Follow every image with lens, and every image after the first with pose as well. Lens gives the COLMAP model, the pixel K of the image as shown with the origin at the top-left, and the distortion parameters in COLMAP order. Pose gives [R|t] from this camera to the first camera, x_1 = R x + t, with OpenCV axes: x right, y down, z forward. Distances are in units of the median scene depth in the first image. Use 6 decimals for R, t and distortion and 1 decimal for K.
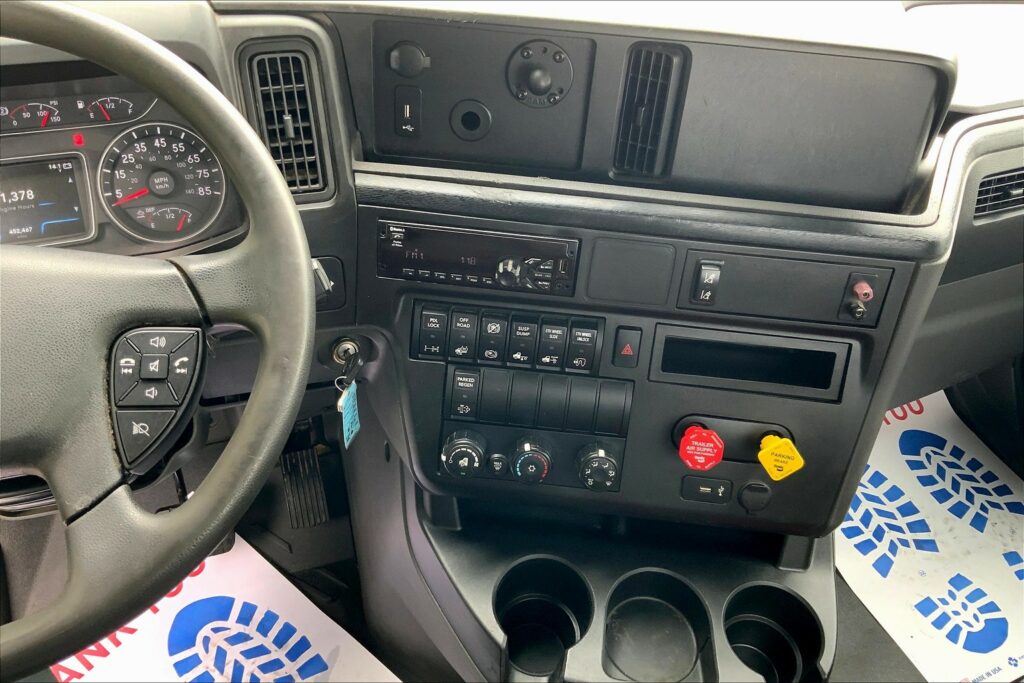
lens RADIAL K [[852.2, 0, 507.0], [0, 852.2, 334.8], [0, 0, 1]] dist [0.069826, -0.133084]
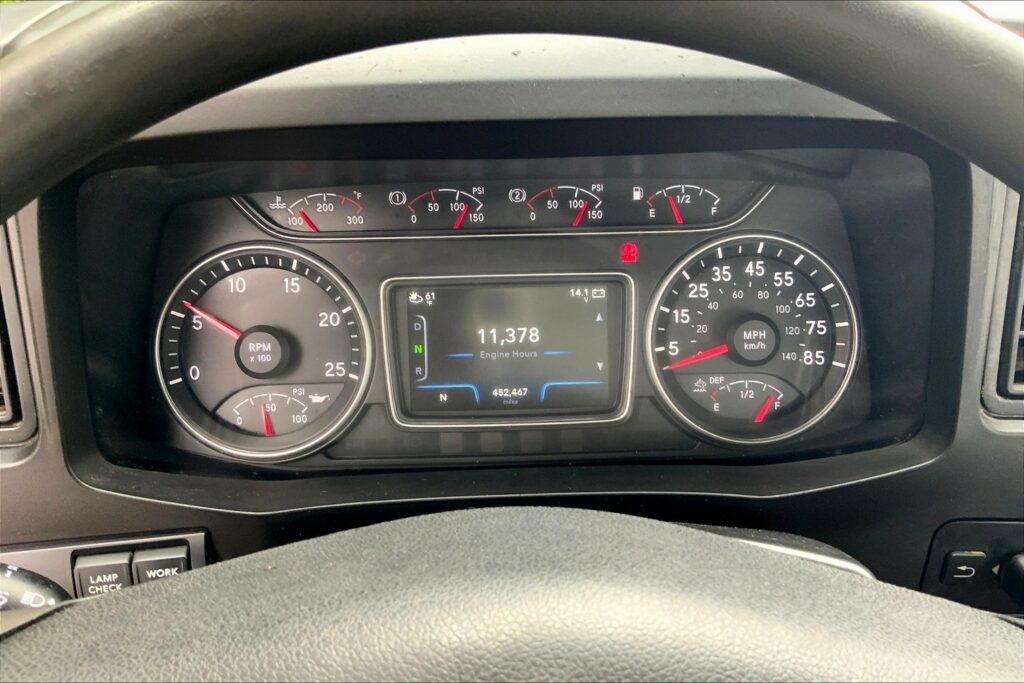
lens RADIAL K [[852.2, 0, 512.6], [0, 852.2, 343.1], [0, 0, 1]] dist [0.069826, -0.133084]
pose [[0.952492, 0.122837, -0.278694, -0.395957], [-0.146310, 0.987103, -0.064969, -0.114876], [0.267119, 0.102658, 0.958180, 0.420719]]
